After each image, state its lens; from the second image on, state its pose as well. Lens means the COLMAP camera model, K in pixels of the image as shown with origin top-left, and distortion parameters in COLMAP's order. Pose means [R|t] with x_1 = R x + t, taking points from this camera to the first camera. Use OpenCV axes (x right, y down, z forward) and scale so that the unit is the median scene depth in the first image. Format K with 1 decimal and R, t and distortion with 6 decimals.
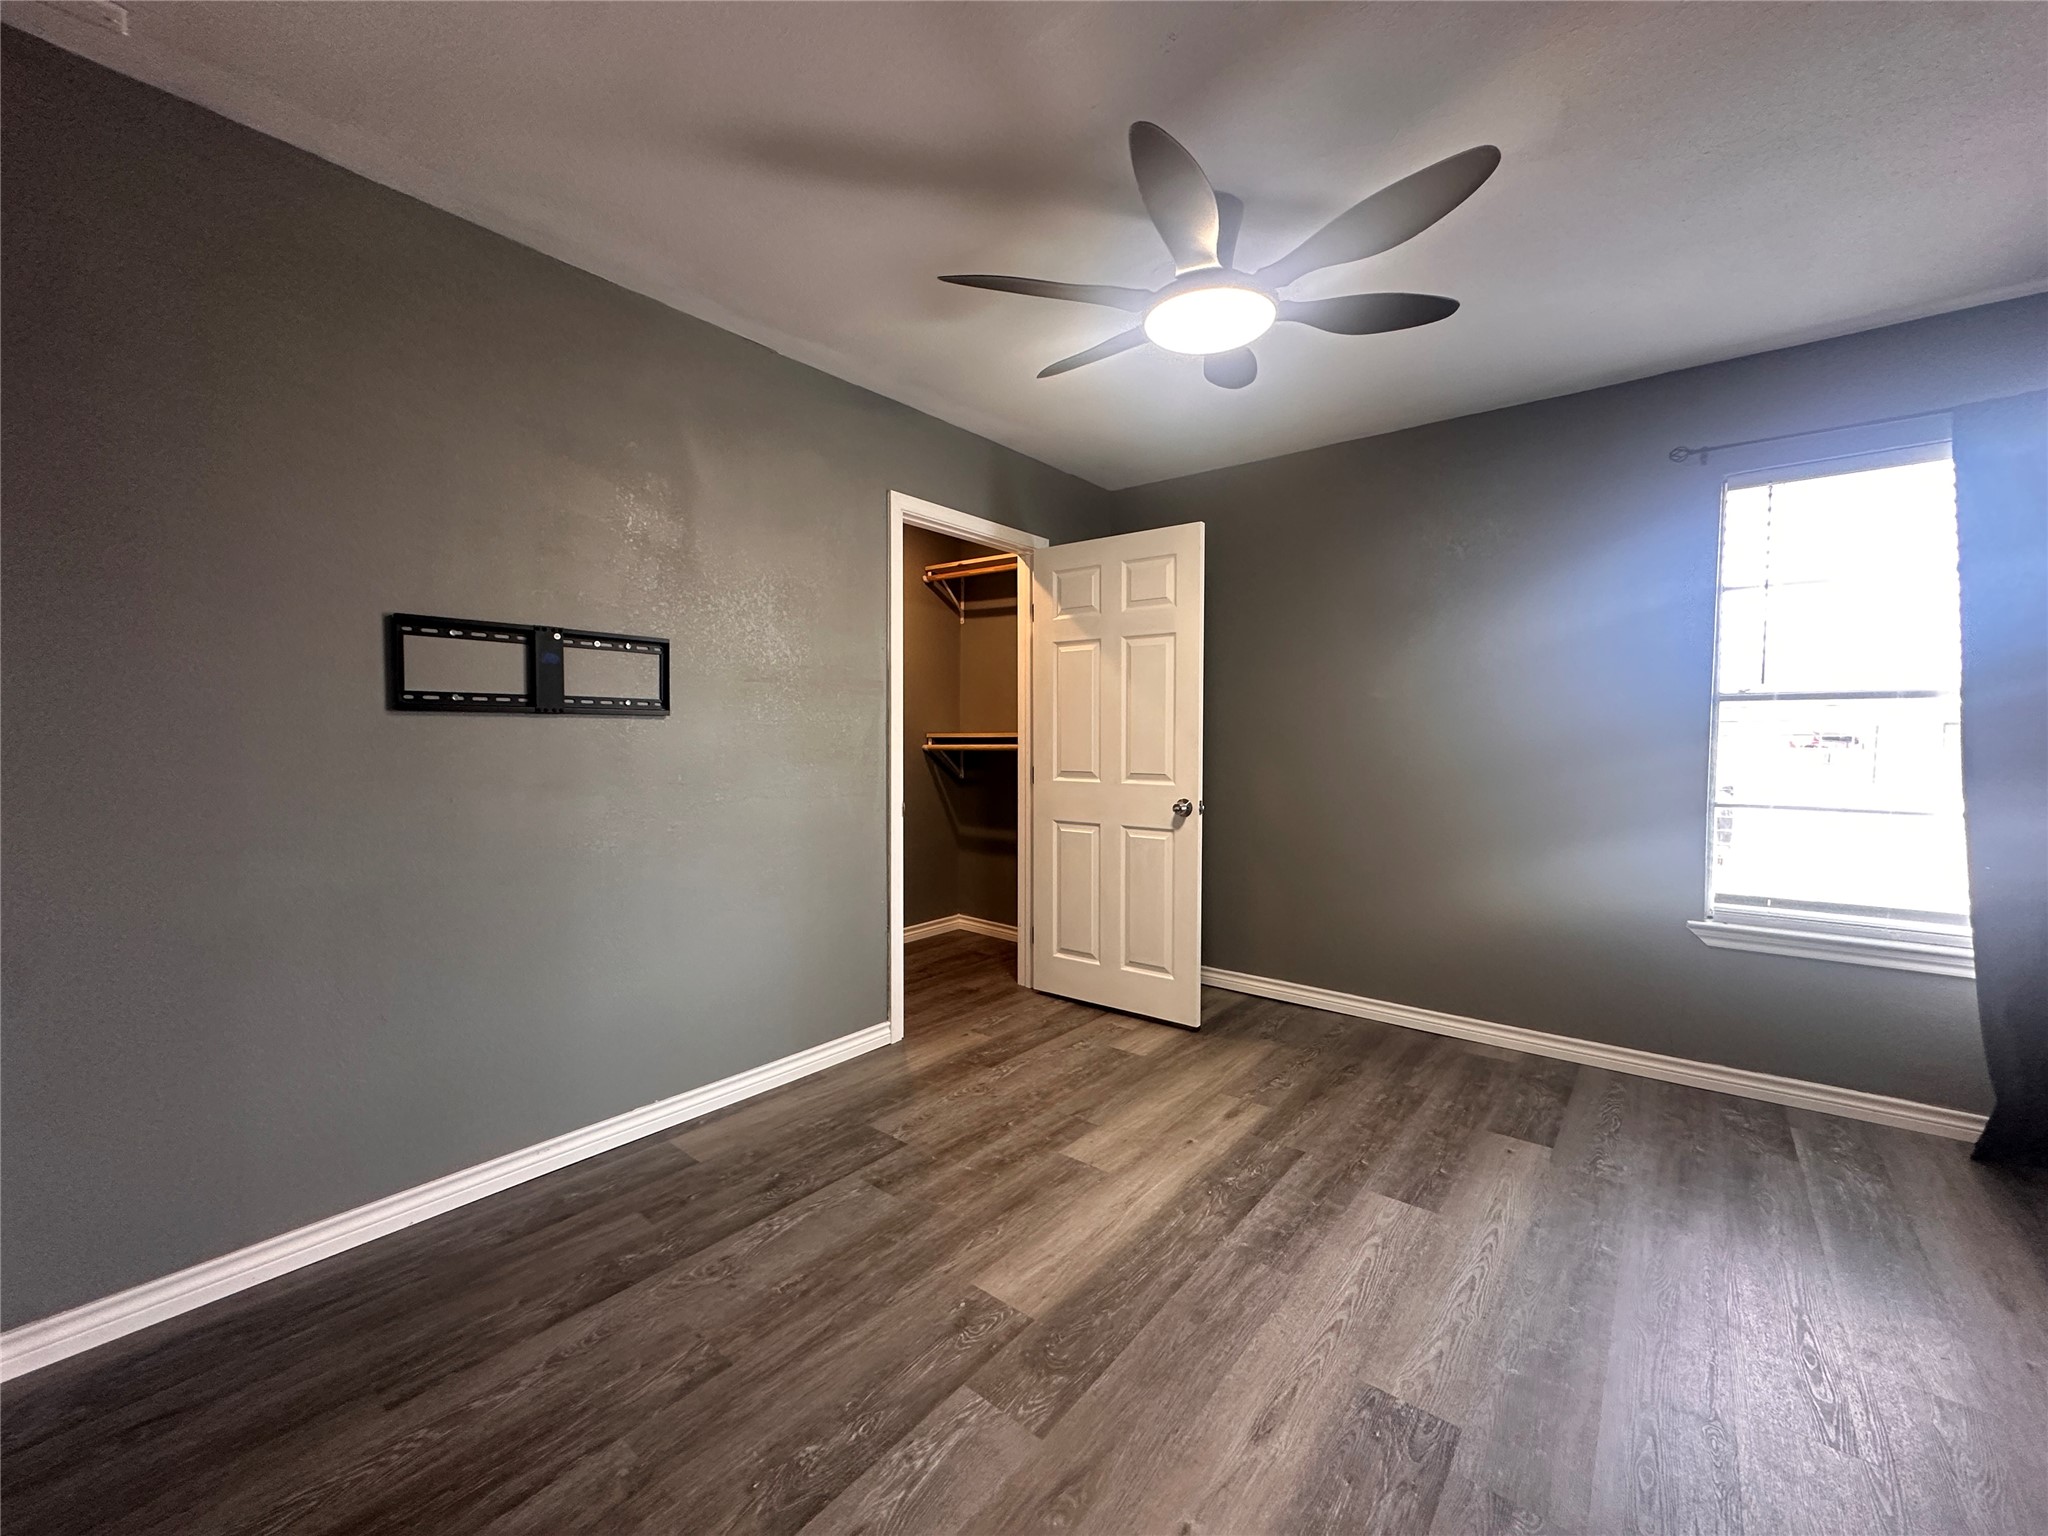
lens RADIAL K [[816.1, 0, 1024.0], [0, 816.1, 768.0], [0, 0, 1]] dist [-0.001980, -0.000363]
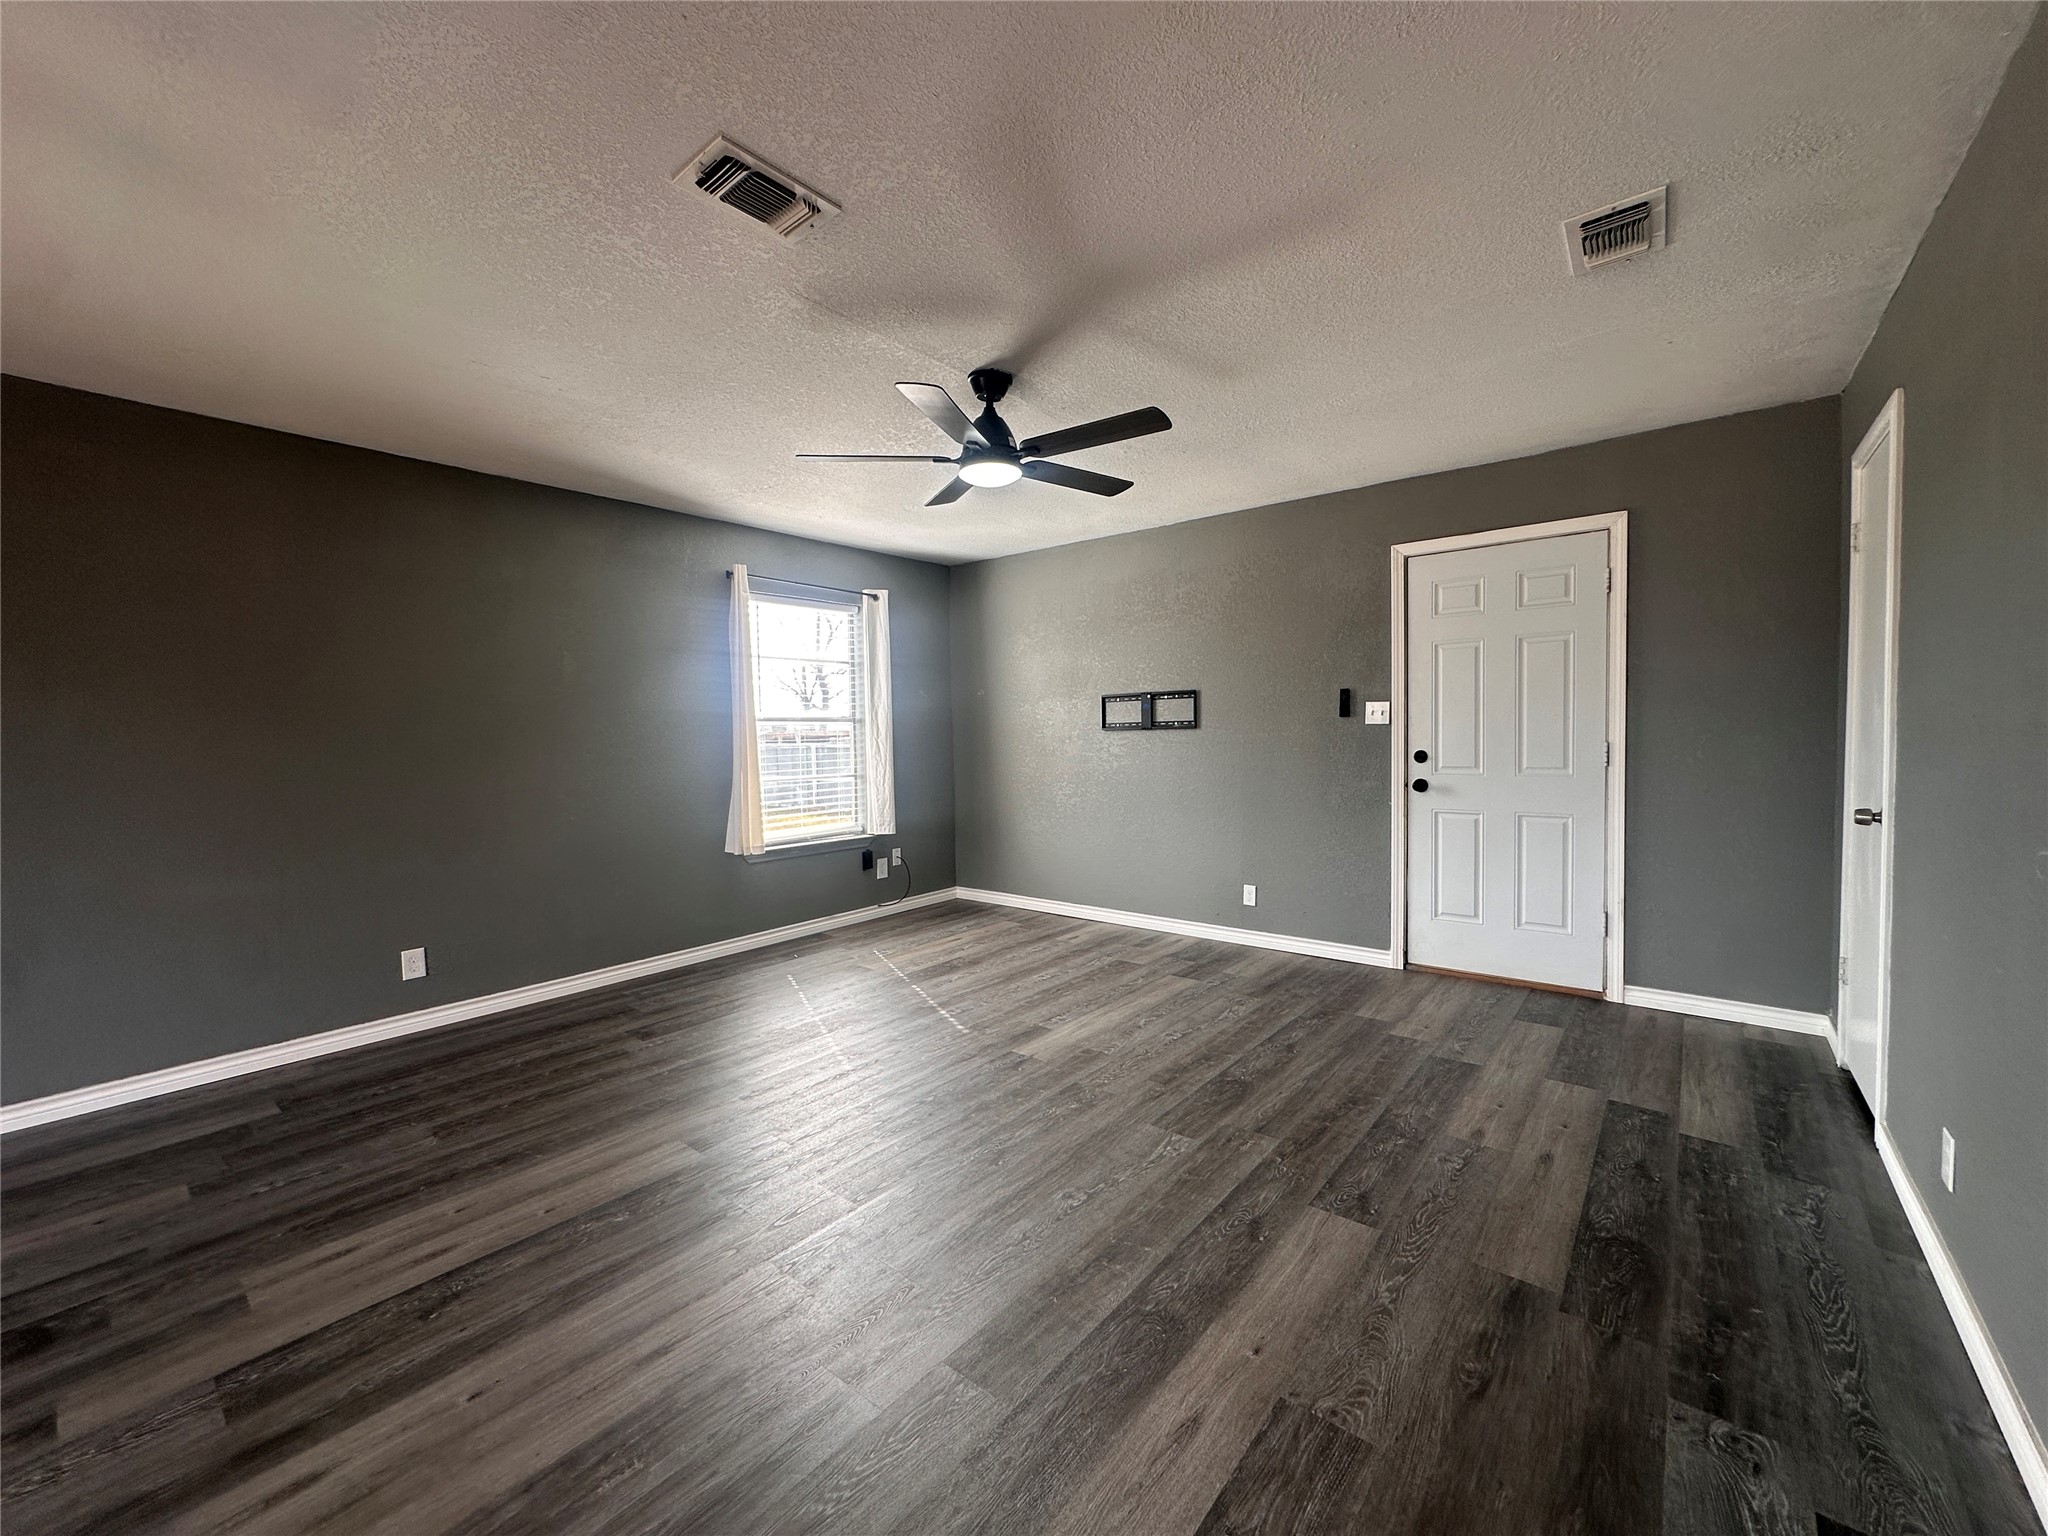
lens RADIAL K [[816.1, 0, 1024.0], [0, 816.1, 768.0], [0, 0, 1]] dist [-0.001980, -0.000363]
pose [[0.013756, 0.044324, -0.998923, 1.814285], [-0.012100, 0.998951, 0.044159, -0.058993], [0.999832, 0.011479, 0.014277, 0.647016]]
